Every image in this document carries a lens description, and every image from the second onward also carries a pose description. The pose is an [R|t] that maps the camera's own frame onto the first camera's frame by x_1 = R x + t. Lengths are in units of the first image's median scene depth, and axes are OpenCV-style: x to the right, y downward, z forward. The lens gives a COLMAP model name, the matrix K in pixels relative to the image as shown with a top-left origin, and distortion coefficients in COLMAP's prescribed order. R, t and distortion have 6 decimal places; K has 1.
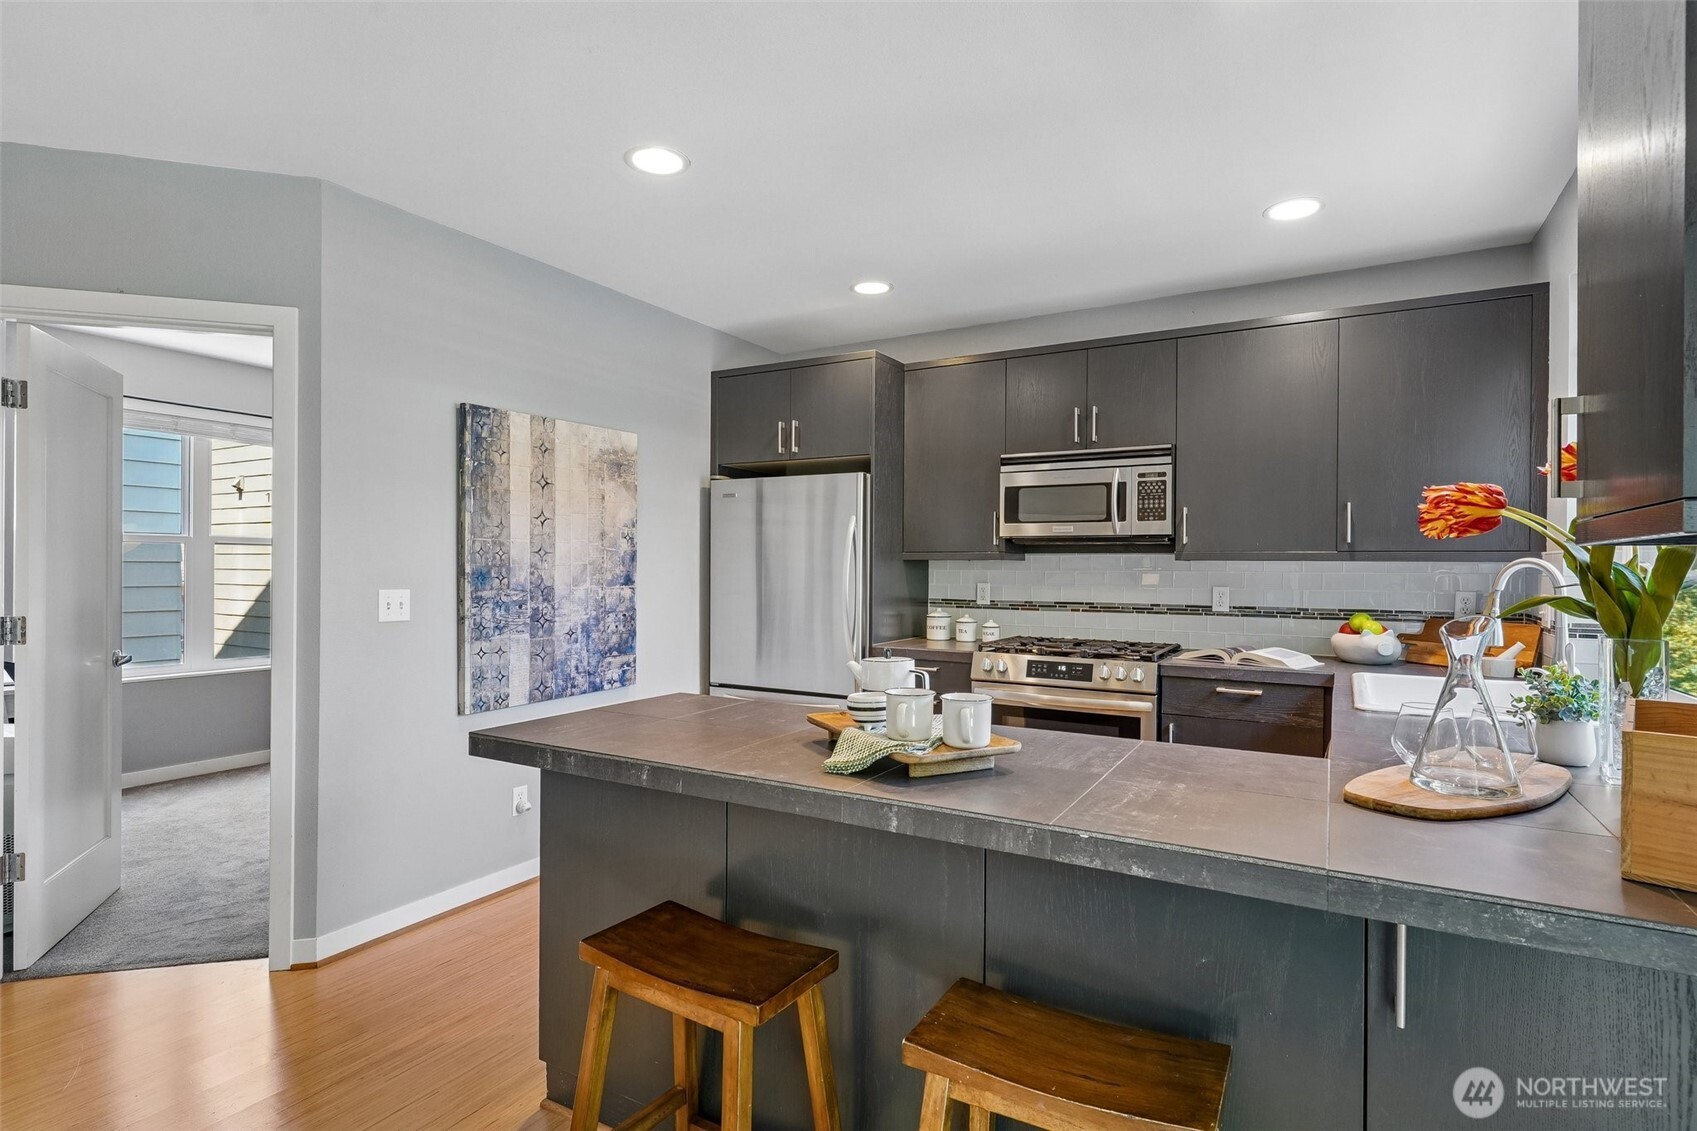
lens RADIAL K [[843.0, 0, 850.3], [0, 843.0, 572.1], [0, 0, 1]] dist [0.004555, -0.001493]
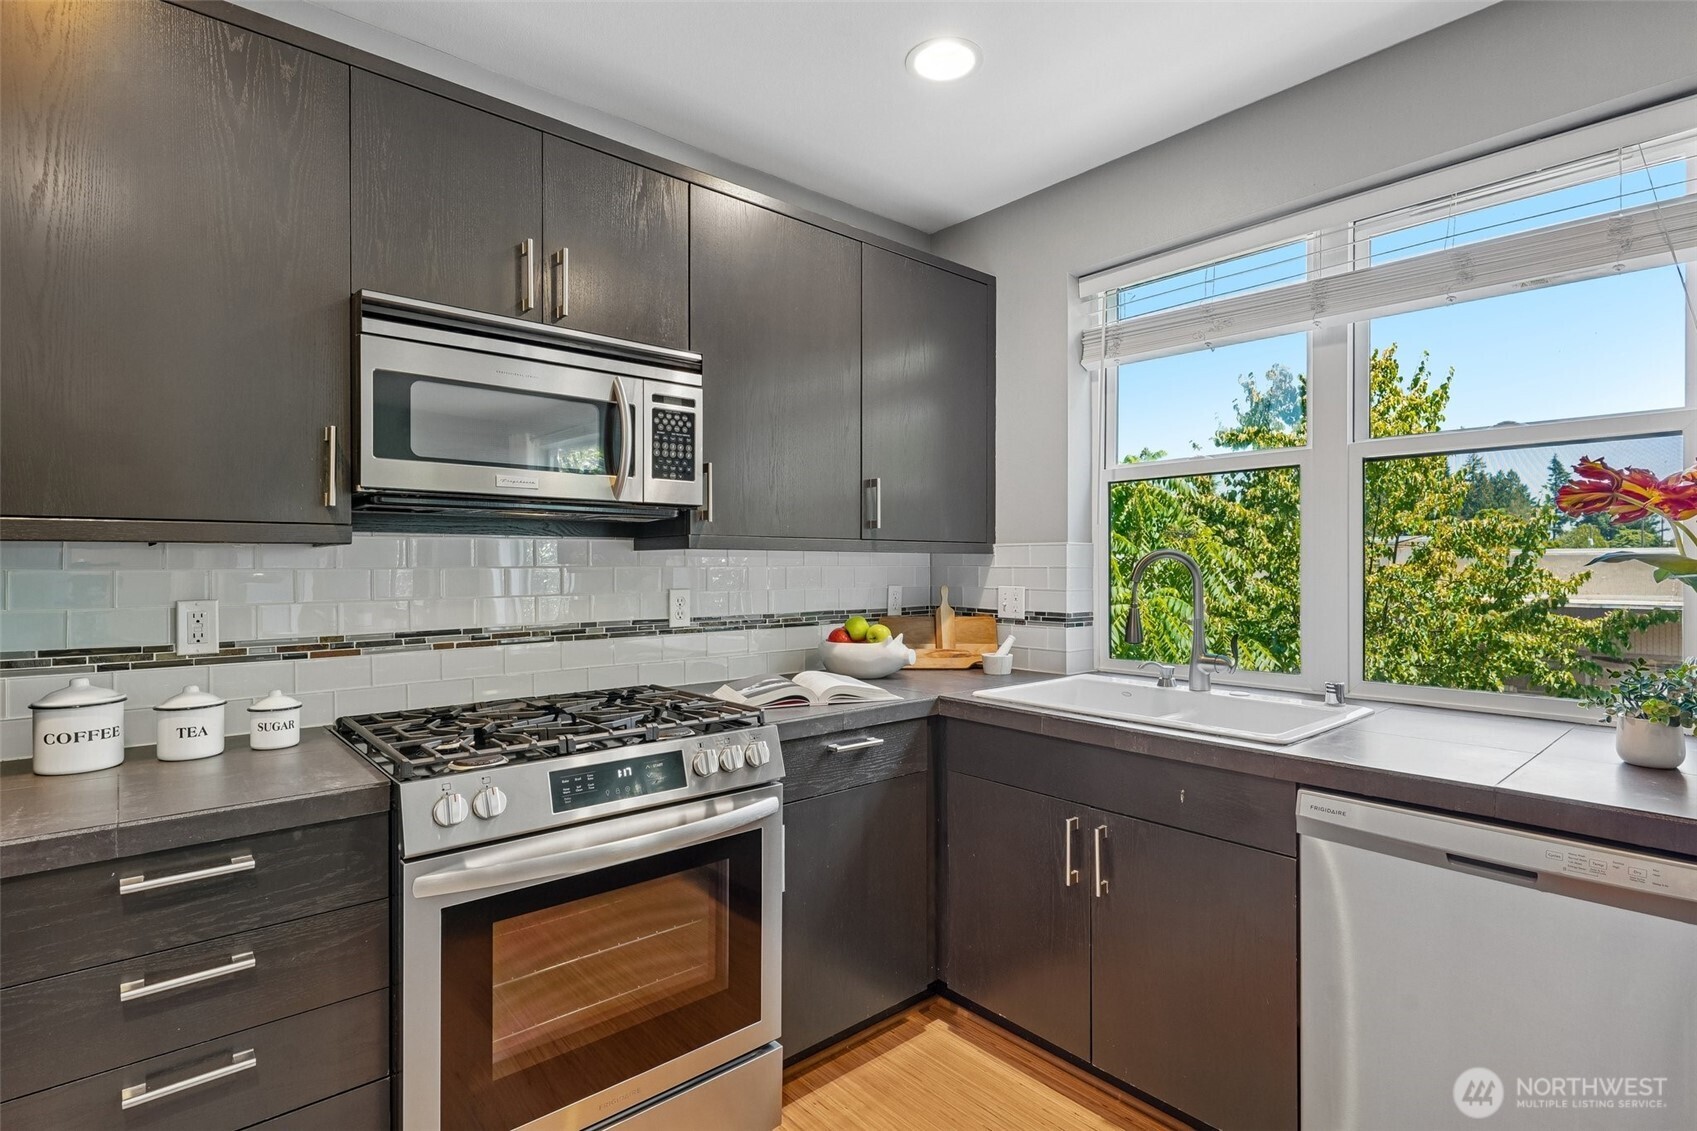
lens RADIAL K [[843.0, 0, 854.9], [0, 843.0, 571.2], [0, 0, 1]] dist [0.004555, -0.001493]
pose [[0.311335, -0.013706, 0.950201, -0.152313], [0.007358, 0.999901, 0.012012, -0.004319], [-0.950272, 0.003252, 0.311405, 0.694845]]
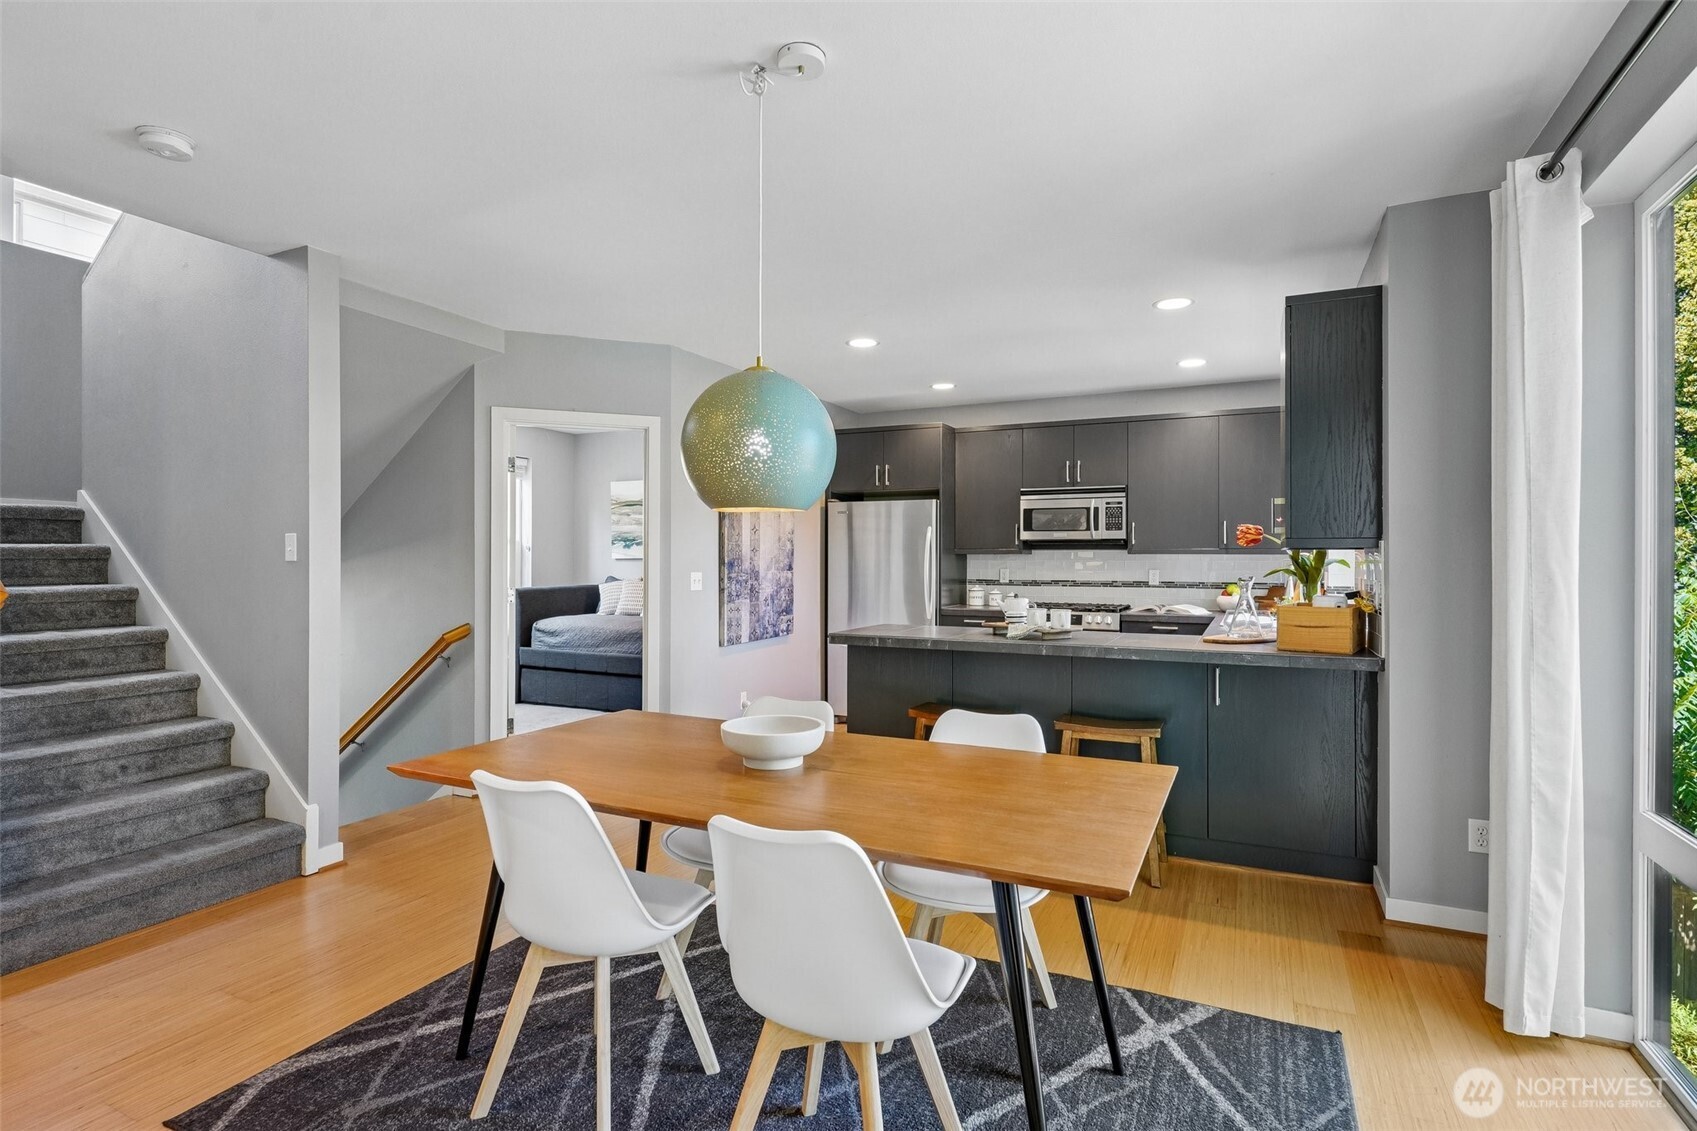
lens RADIAL K [[843.0, 0, 847.7], [0, 843.0, 559.8], [0, 0, 1]] dist [0.004555, -0.001493]
pose [[0.997238, -0.003484, 0.074189, -0.293075], [0.003899, 0.999978, -0.005447, 0.004537], [-0.074168, 0.005721, 0.997229, -0.627961]]
